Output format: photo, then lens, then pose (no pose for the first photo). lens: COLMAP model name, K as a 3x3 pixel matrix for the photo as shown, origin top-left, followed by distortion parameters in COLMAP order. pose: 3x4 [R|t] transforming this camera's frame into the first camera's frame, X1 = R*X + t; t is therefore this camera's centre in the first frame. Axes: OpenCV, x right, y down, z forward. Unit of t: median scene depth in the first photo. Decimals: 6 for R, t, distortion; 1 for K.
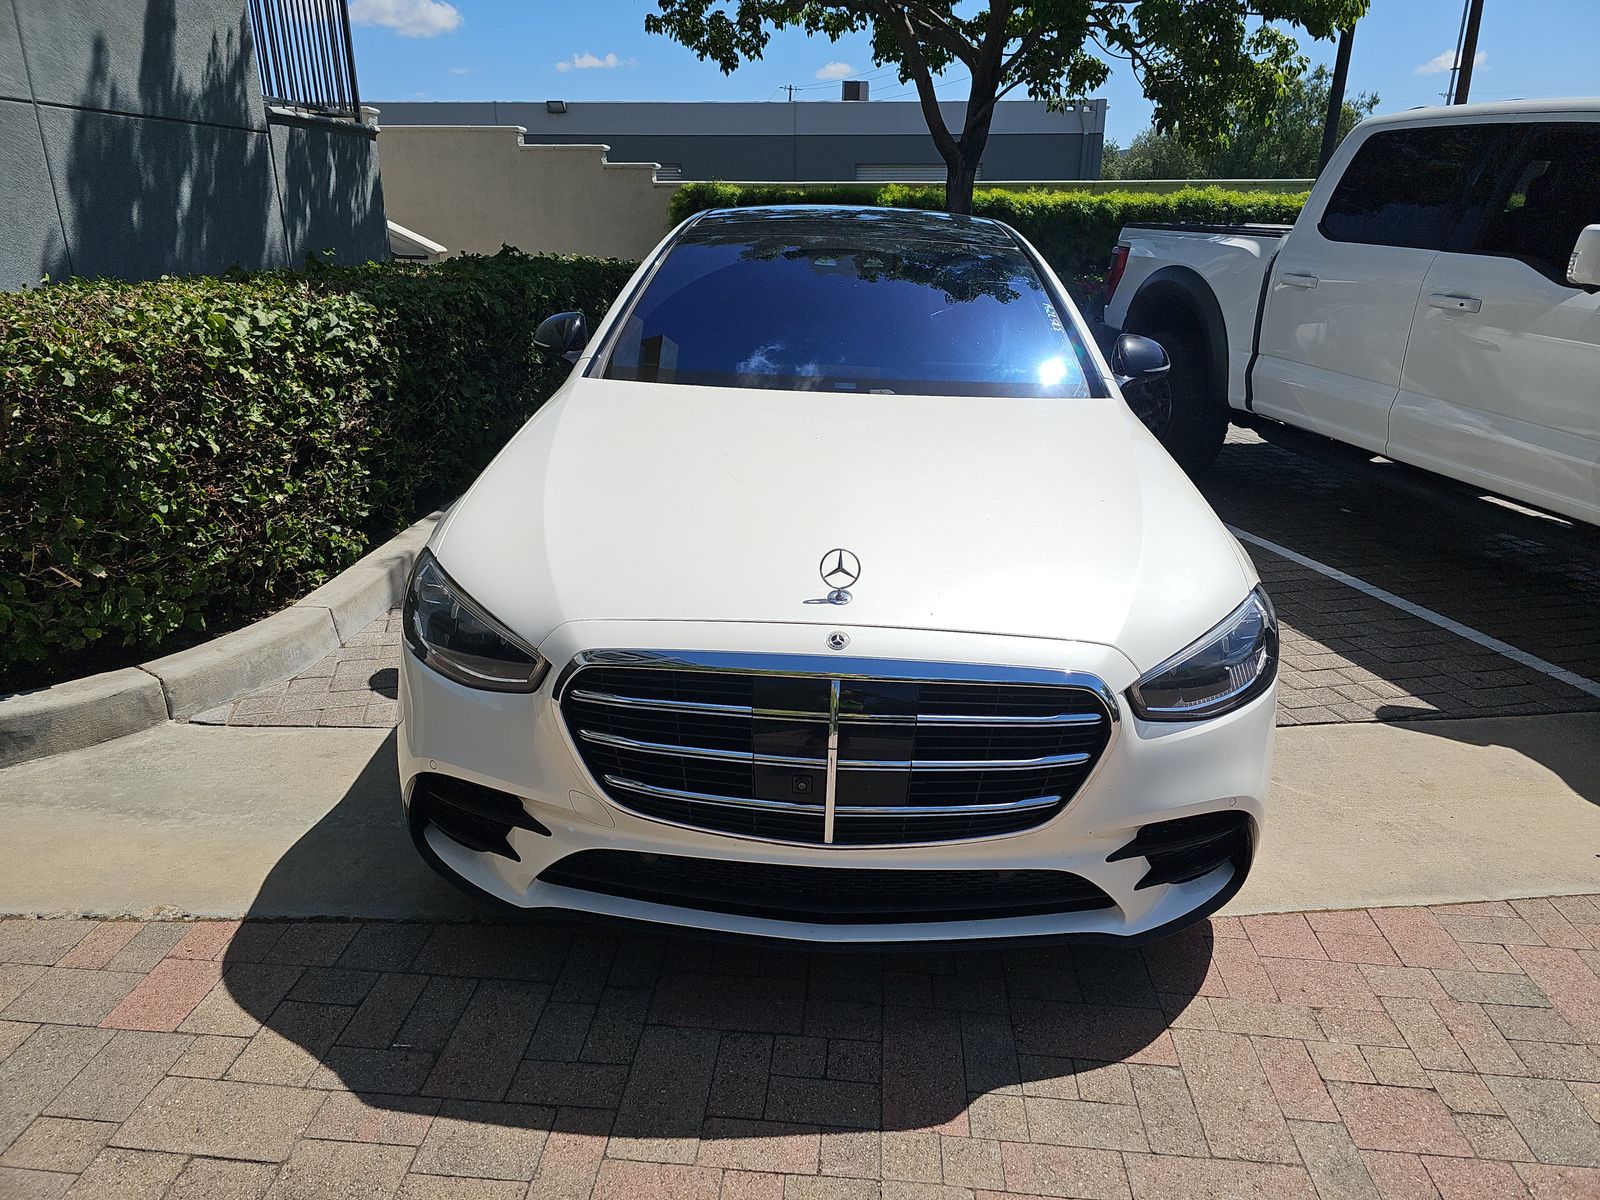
lens RADIAL K [[1068.6, 0, 800.0], [0, 1068.6, 600.0], [0, 0, 1]] dist [0.012888, -0.001306]
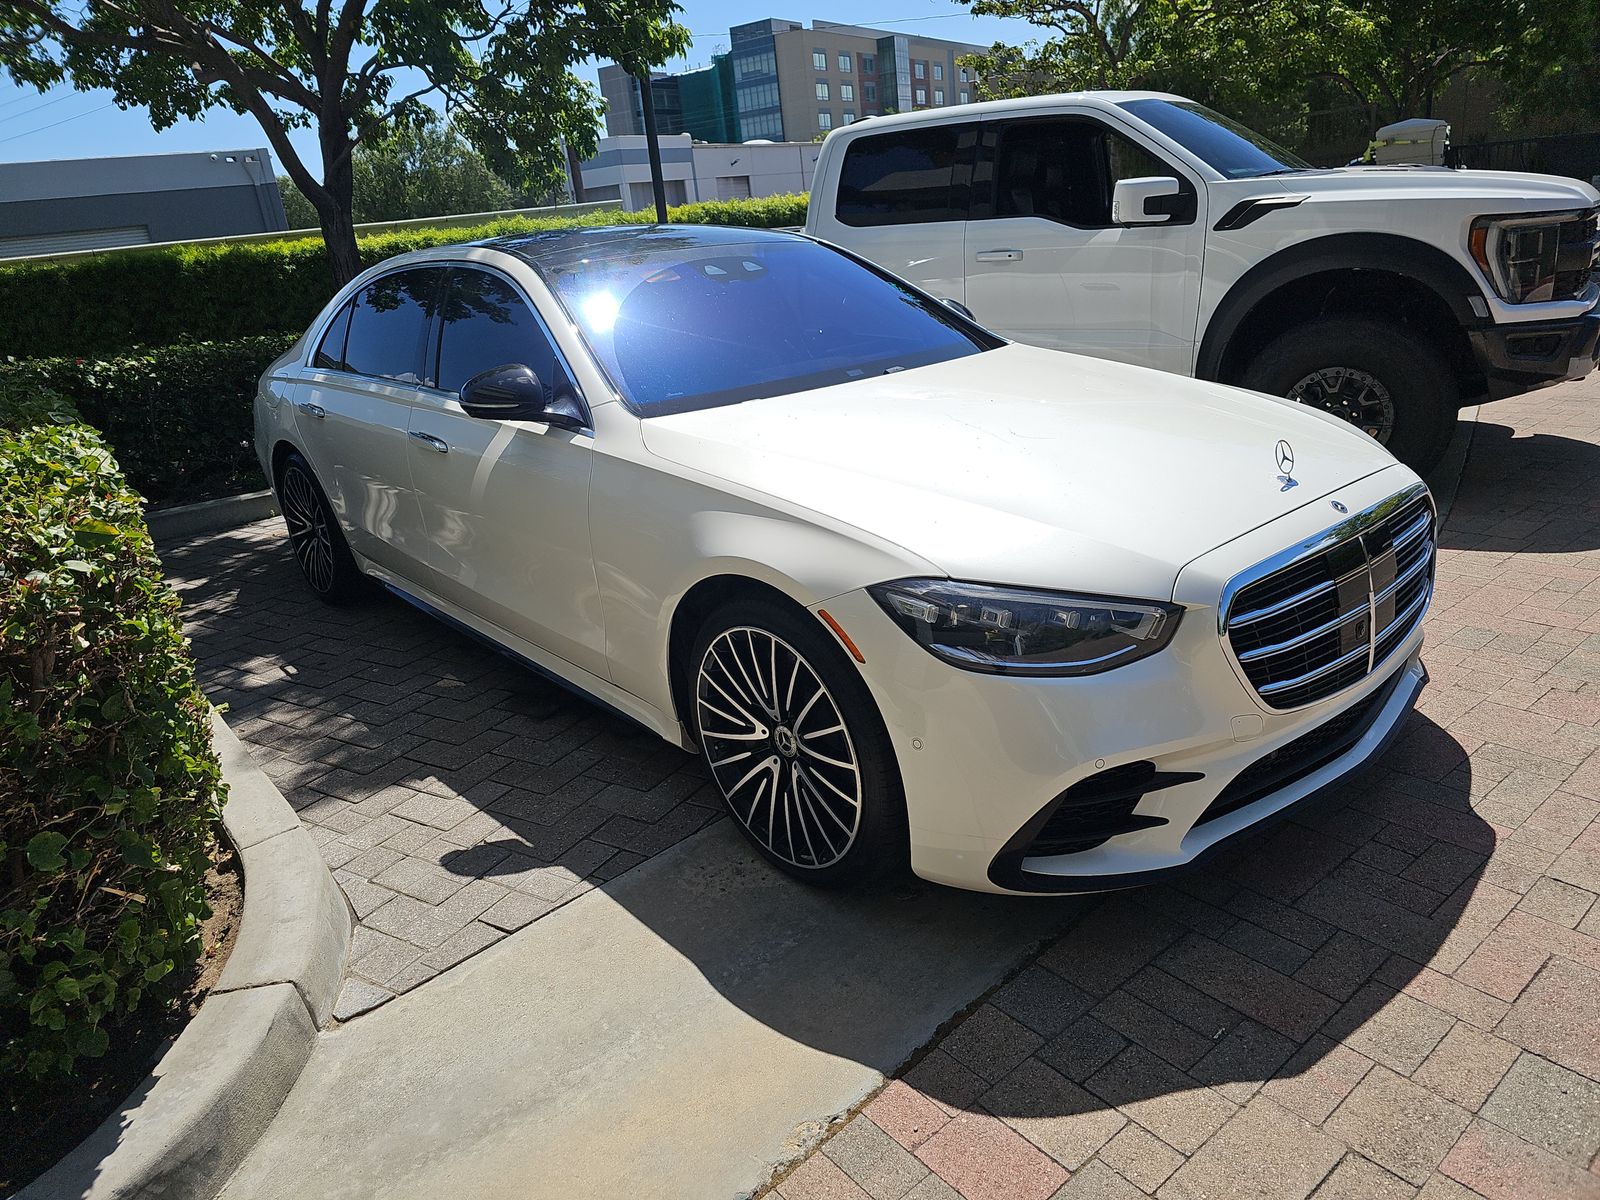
lens RADIAL K [[1058.3, 0, 800.0], [0, 1058.3, 600.0], [0, 0, 1]] dist [0.009038, 0.003332]
pose [[0.726235, -0.310004, 0.613580, -0.698723], [0.331156, 0.939925, 0.082929, -0.097529], [-0.602427, 0.142965, 0.785266, 0.264721]]
